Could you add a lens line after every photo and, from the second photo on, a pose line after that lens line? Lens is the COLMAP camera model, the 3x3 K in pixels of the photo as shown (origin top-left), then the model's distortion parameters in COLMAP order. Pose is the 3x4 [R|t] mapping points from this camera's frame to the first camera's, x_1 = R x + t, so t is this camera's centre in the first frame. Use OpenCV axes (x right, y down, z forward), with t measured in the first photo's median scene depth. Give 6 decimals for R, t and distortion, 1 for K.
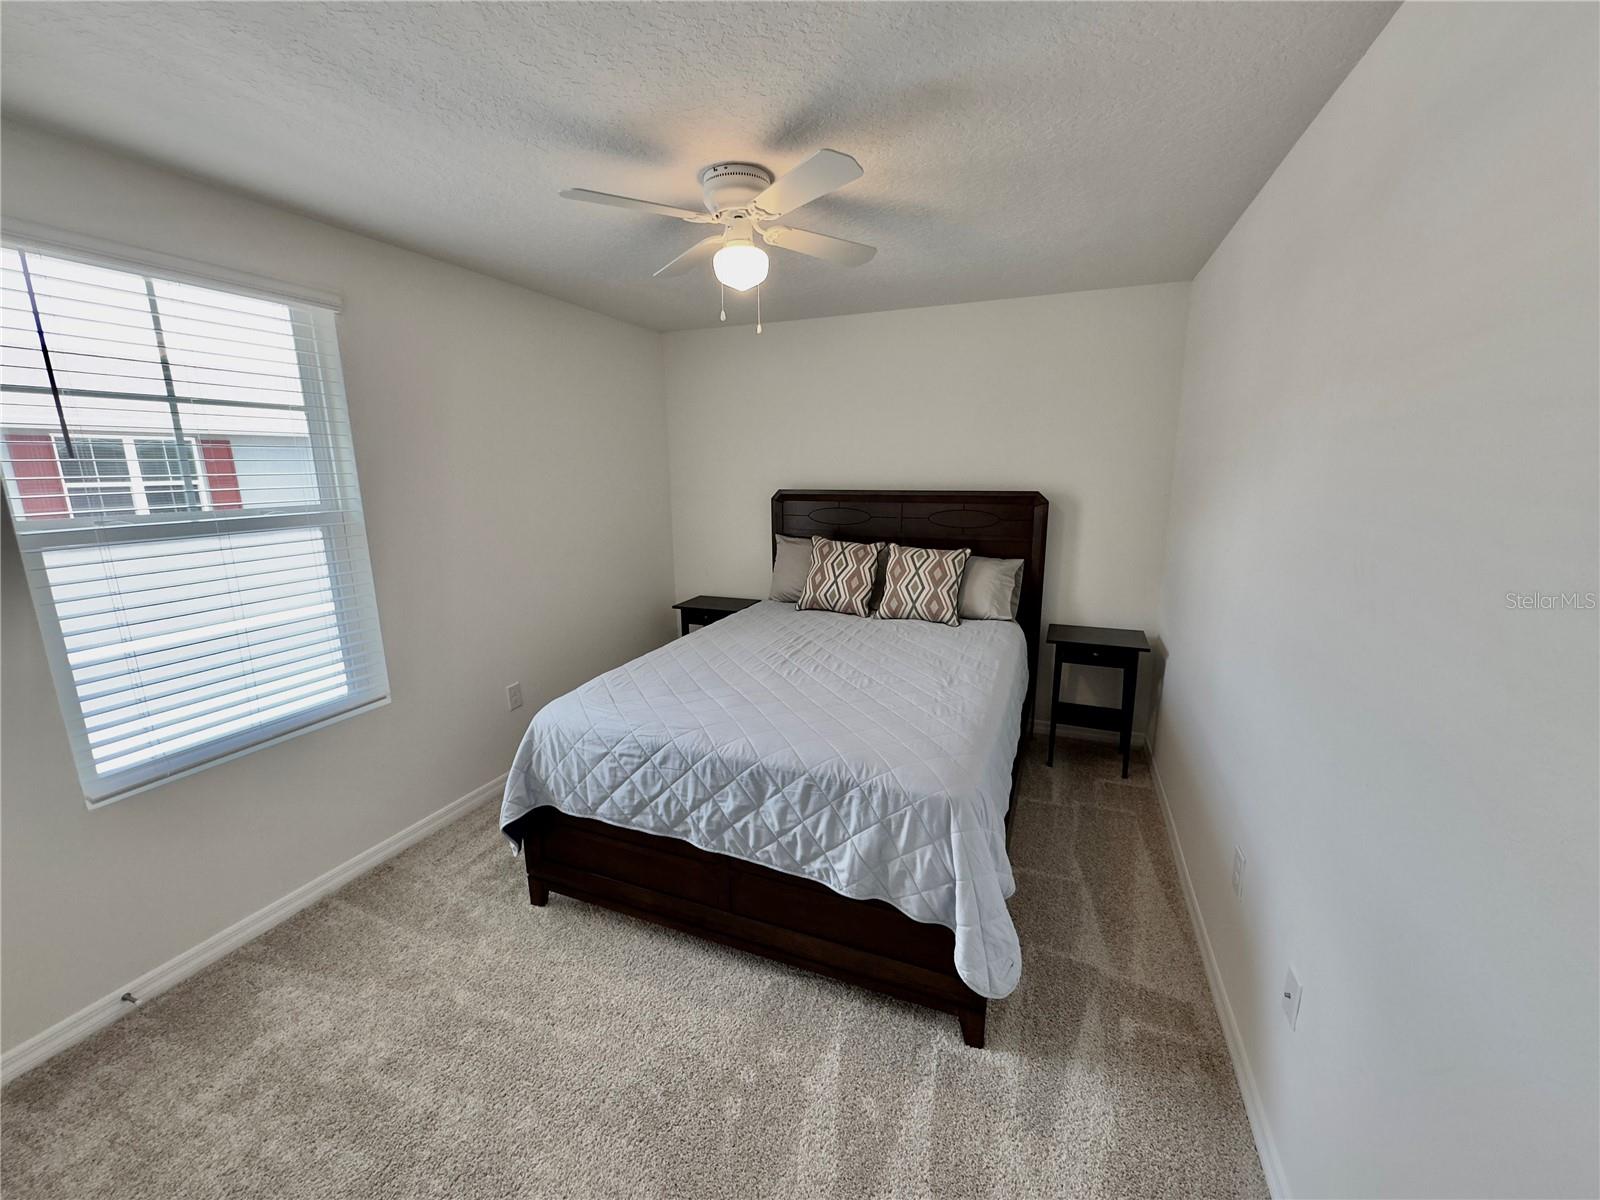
lens RADIAL K [[642.9, 0, 806.0], [0, 642.9, 597.5], [0, 0, 1]] dist [0.000228, -0.000035]
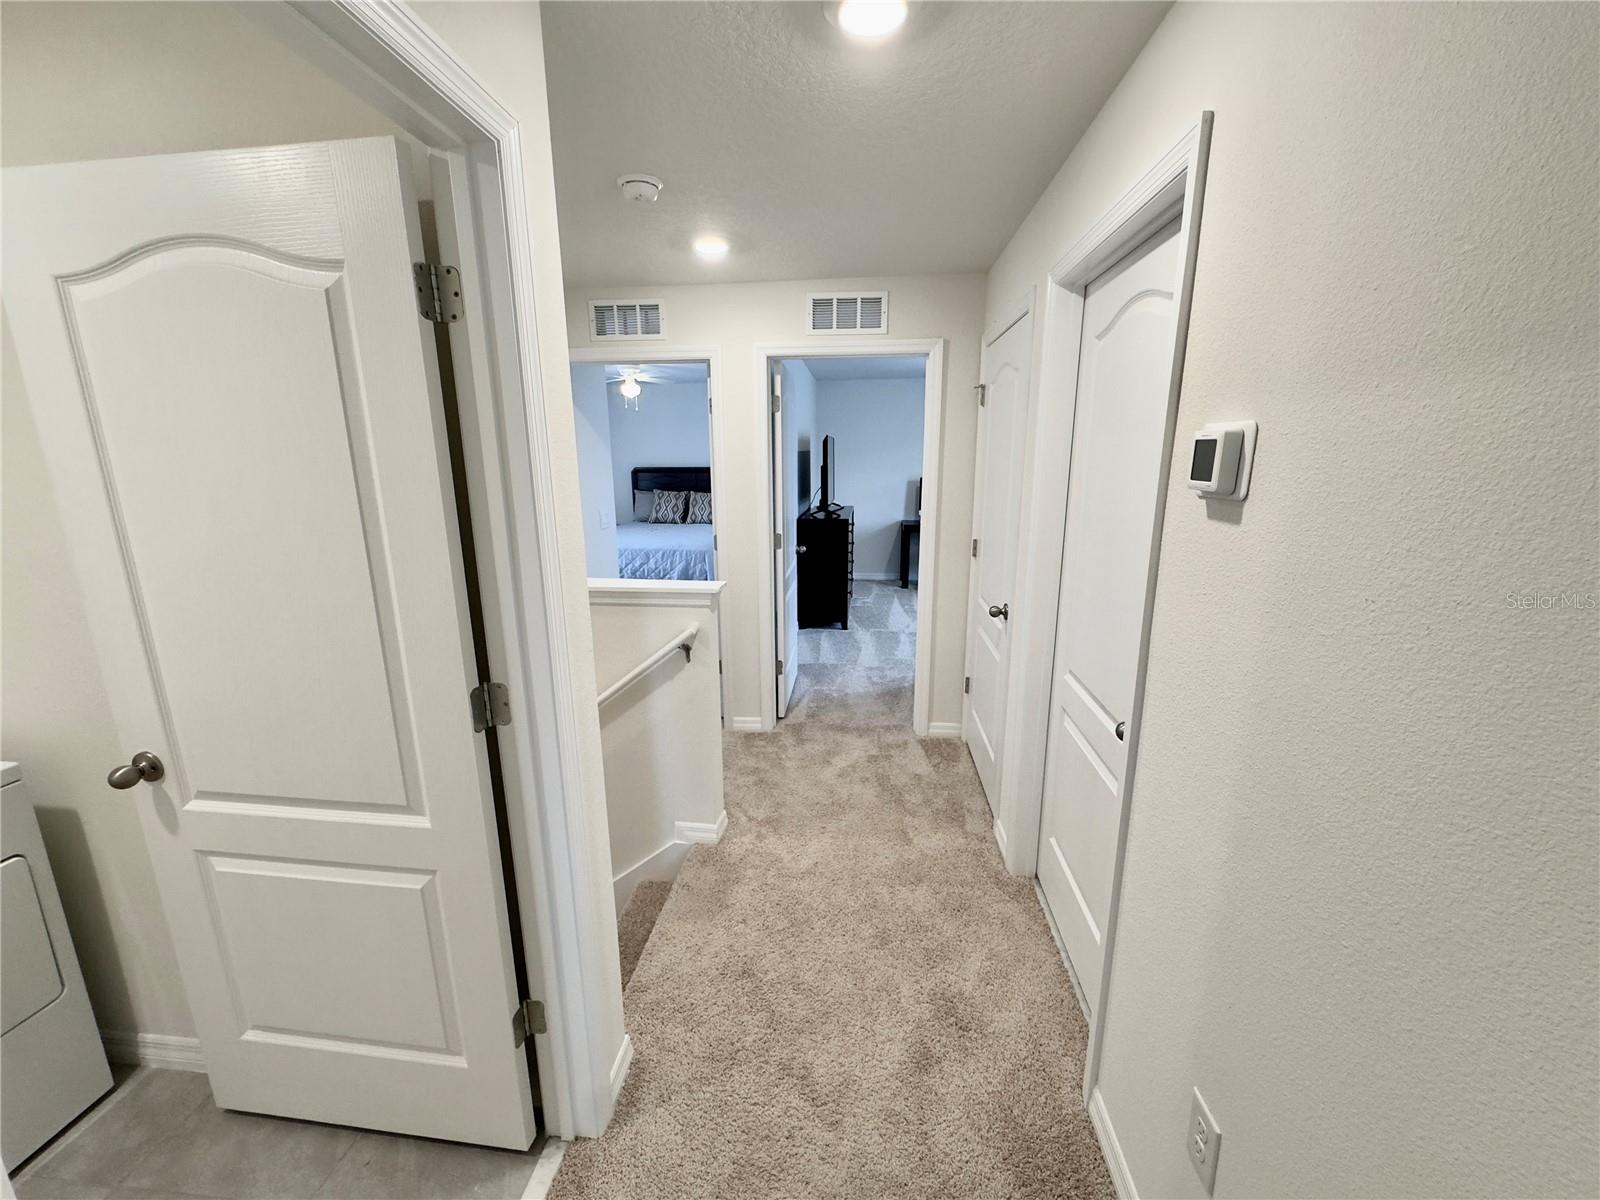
lens RADIAL K [[642.9, 0, 806.0], [0, 642.9, 597.5], [0, 0, 1]] dist [0.000228, -0.000035]
pose [[0.962604, -0.057235, 0.264797, -0.093272], [0.052880, 0.998323, 0.023551, 0.250960], [-0.265701, -0.008667, 0.964017, -1.238964]]
